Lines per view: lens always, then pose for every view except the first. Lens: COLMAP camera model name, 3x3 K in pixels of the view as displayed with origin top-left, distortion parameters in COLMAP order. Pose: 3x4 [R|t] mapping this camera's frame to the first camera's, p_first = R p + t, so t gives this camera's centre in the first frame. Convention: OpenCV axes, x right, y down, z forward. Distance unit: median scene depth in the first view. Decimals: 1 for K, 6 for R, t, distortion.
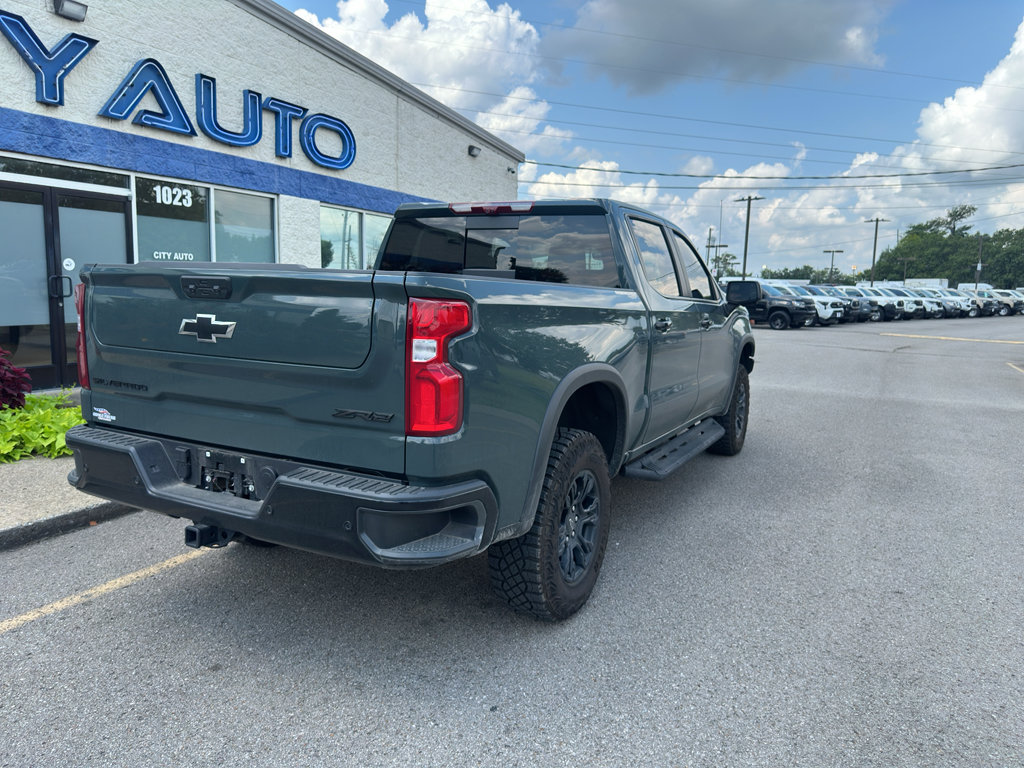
lens RADIAL K [[719.9, 0, 516.2], [0, 719.9, 381.3], [0, 0, 1]] dist [0.048222, -0.061570]
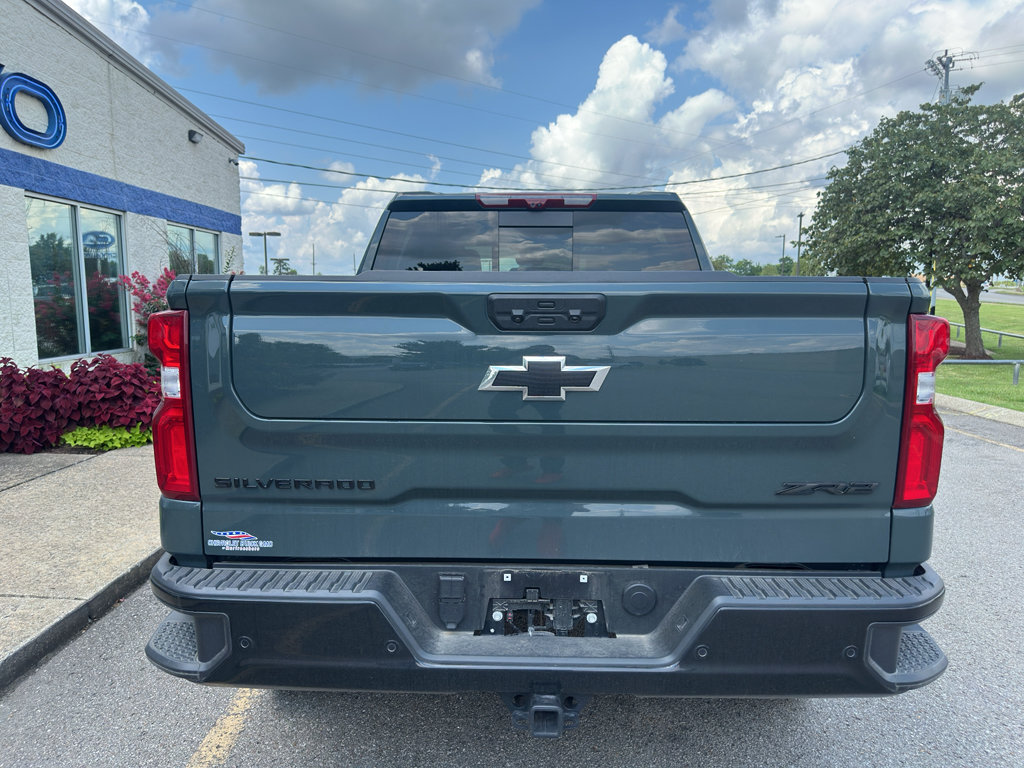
lens RADIAL K [[732.4, 0, 508.8], [0, 732.4, 385.2], [0, 0, 1]] dist [0.041630, -0.061093]
pose [[0.900166, -0.073789, 0.429251, -0.198669], [0.076023, 0.997034, 0.011966, -0.021167], [-0.428861, 0.021862, 0.903106, 0.122788]]
